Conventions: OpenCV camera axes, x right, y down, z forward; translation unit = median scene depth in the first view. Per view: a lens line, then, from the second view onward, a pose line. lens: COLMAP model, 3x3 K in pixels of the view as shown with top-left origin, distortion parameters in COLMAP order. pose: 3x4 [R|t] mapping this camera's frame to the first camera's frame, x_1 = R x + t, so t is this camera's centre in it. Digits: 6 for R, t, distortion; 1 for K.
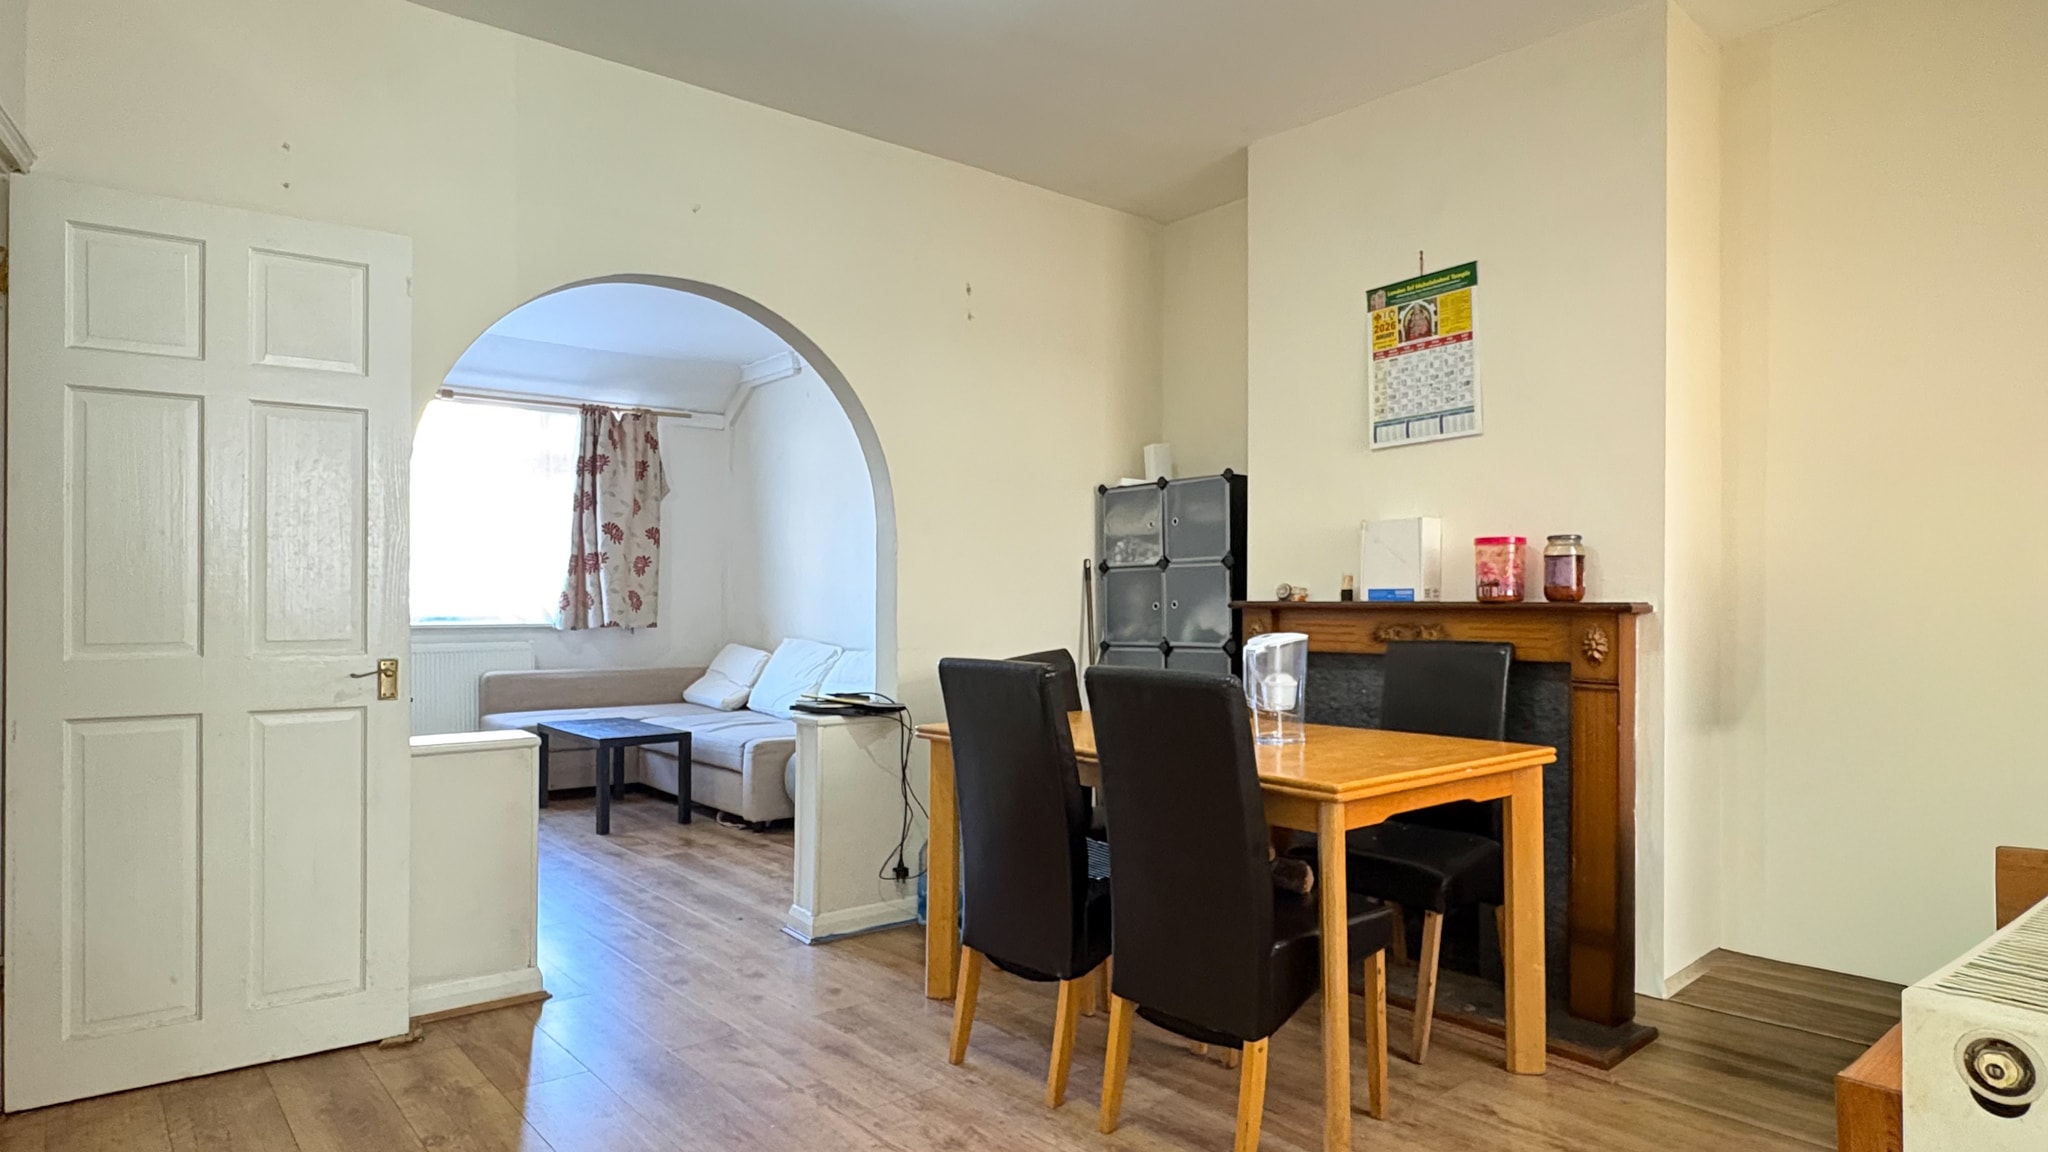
lens RADIAL K [[1143.5, 0, 1024.0], [0, 1143.5, 576.0], [0, 0, 1]] dist [0.000507, 0.001033]
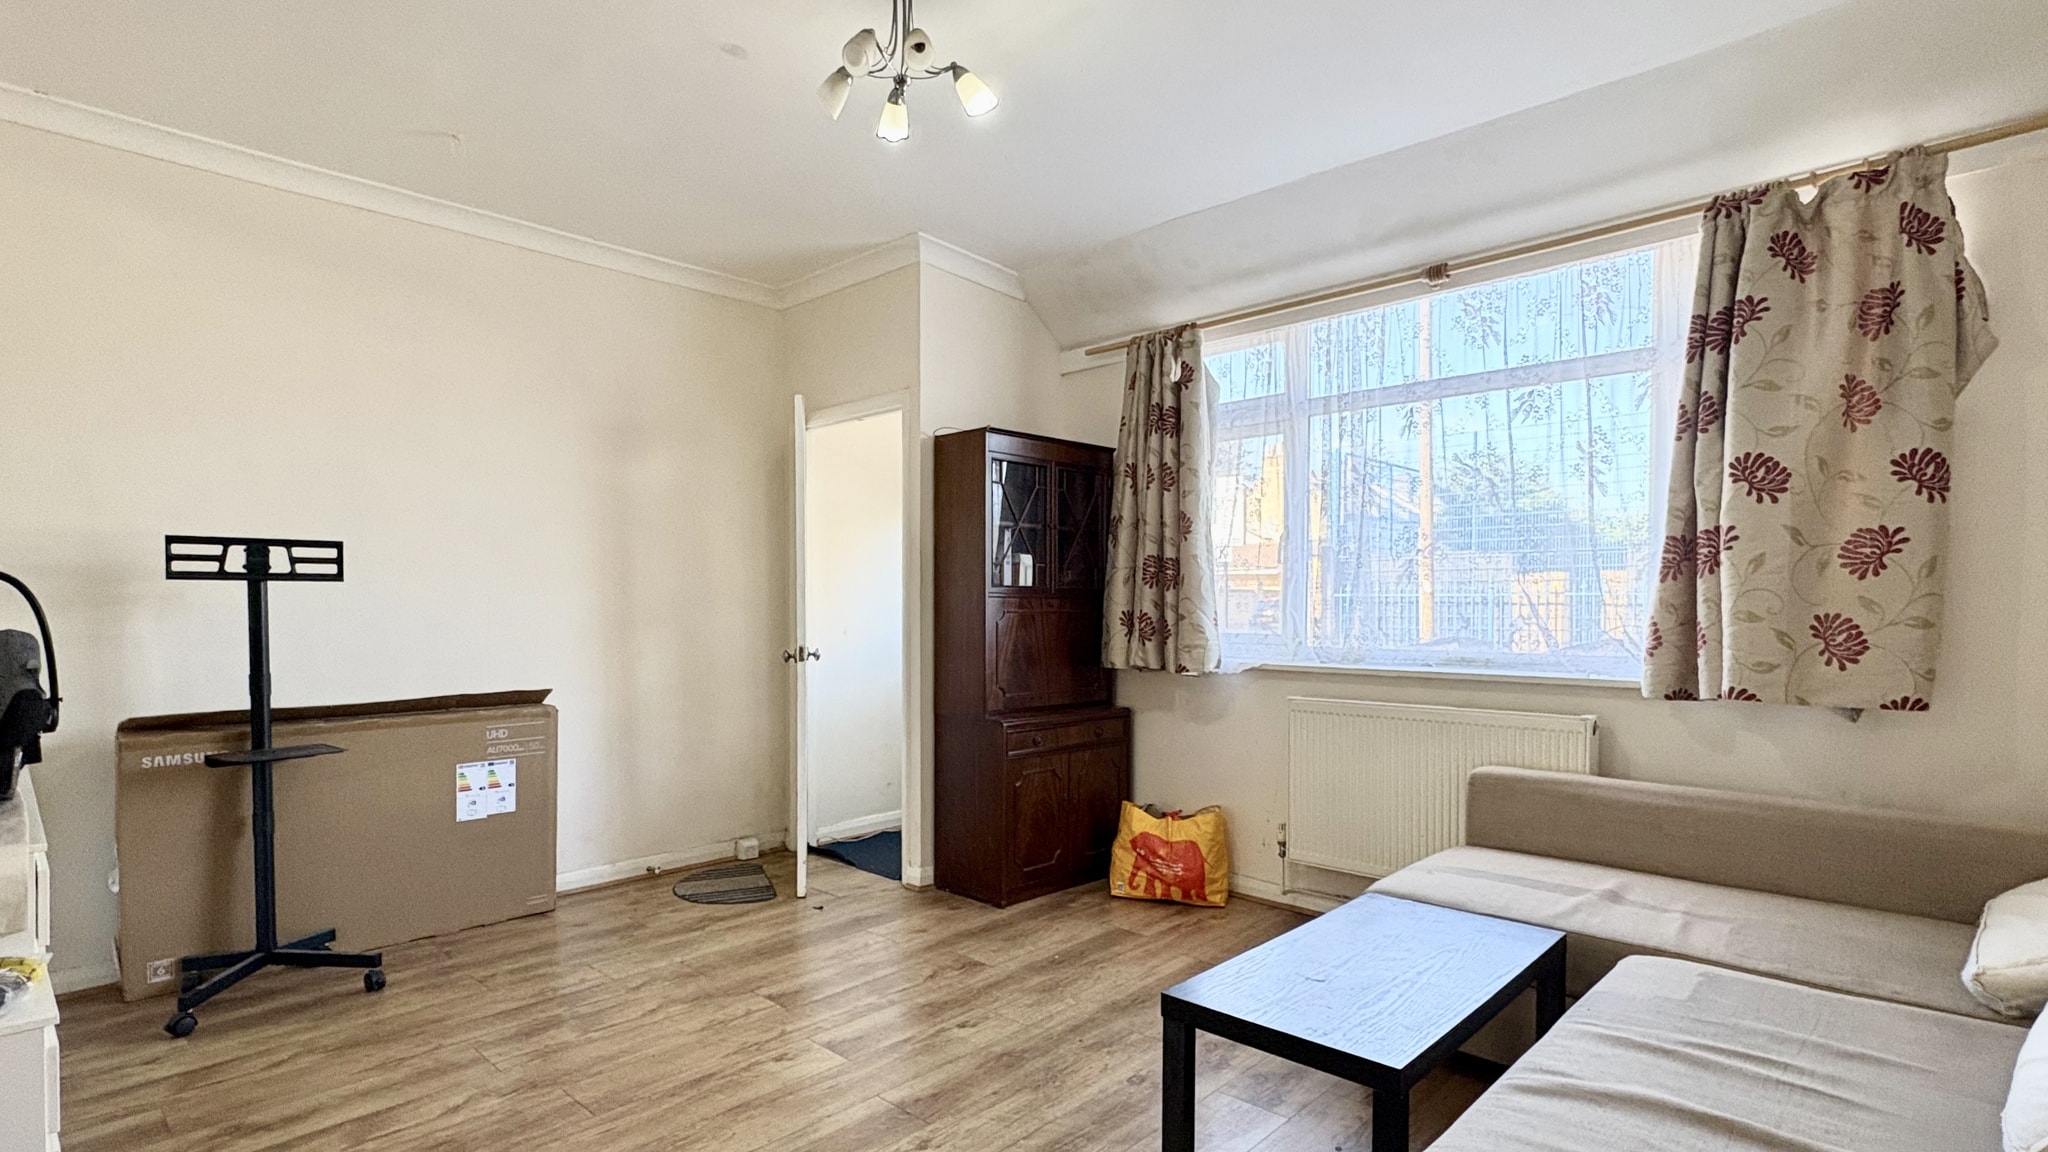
lens RADIAL K [[988.8, 0, 1022.8], [0, 988.8, 632.8], [0, 0, 1]] dist [0.000945, 0.000069]
pose [[0.139413, 0.025506, -0.989906, -0.028894], [0.013307, 0.999530, 0.027628, 0.004594], [0.990145, -0.017024, 0.139008, 0.548300]]
